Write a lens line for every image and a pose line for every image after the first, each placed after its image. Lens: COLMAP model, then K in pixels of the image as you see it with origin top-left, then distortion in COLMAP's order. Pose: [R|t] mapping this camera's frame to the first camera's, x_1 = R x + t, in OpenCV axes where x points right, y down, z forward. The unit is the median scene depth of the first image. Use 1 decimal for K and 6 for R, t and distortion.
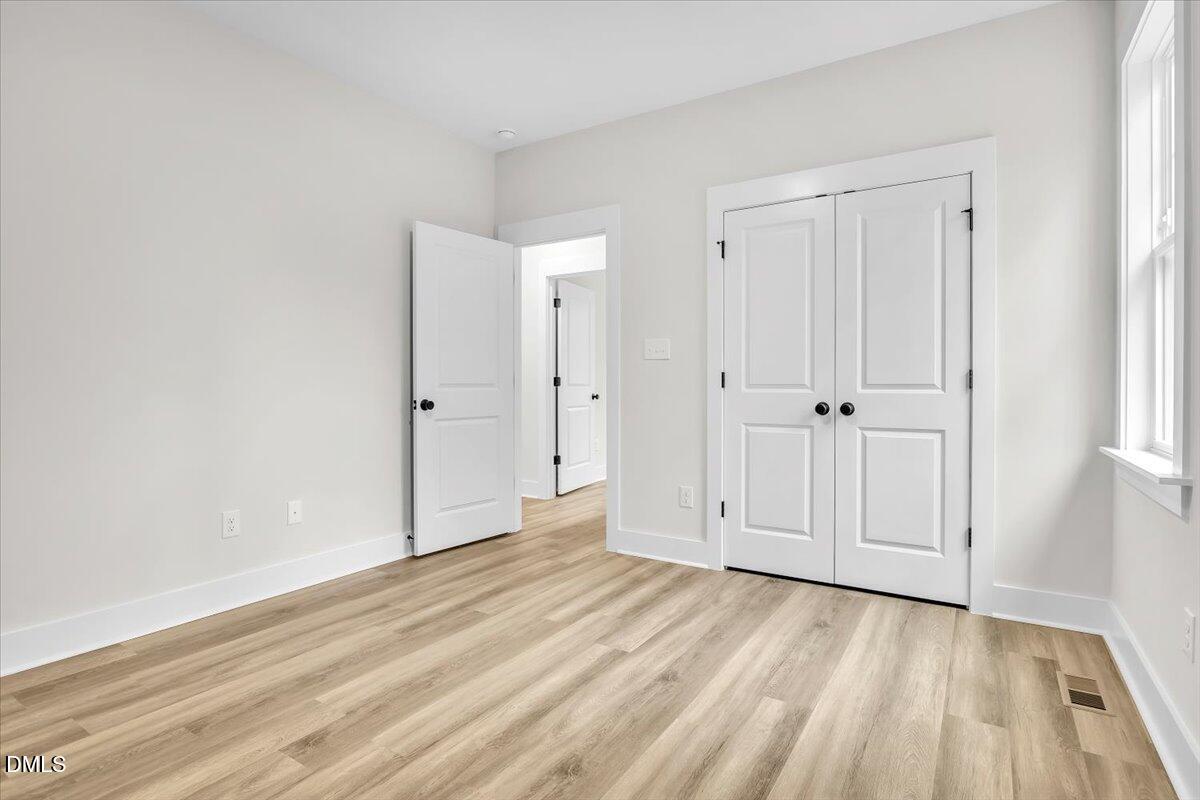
lens RADIAL K [[605.5, 0, 601.6], [0, 605.5, 385.3], [0, 0, 1]] dist [-0.009481, -0.000567]
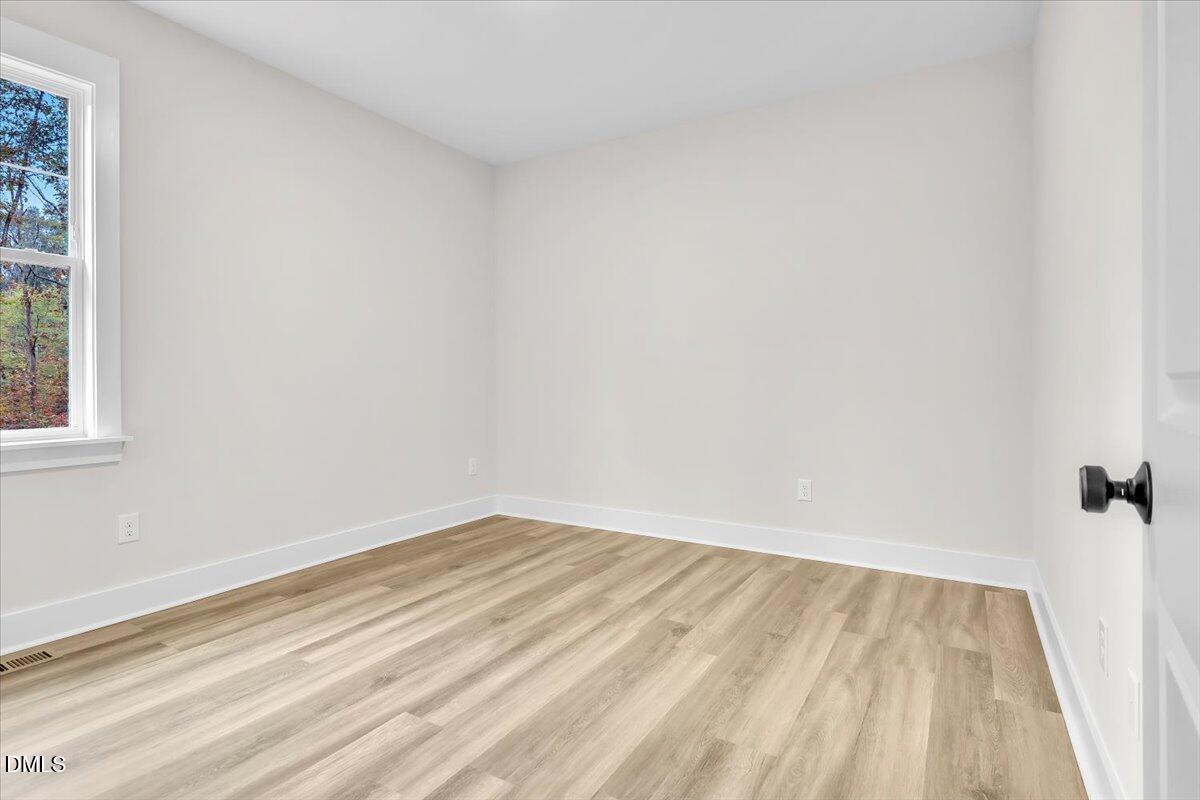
lens RADIAL K [[605.5, 0, 601.6], [0, 605.5, 385.3], [0, 0, 1]] dist [-0.009481, -0.000567]
pose [[-0.999522, -0.002246, -0.030844, -0.214135], [-0.002565, 0.999944, 0.010300, -0.001566], [0.030819, 0.010374, -0.999471, 2.050844]]
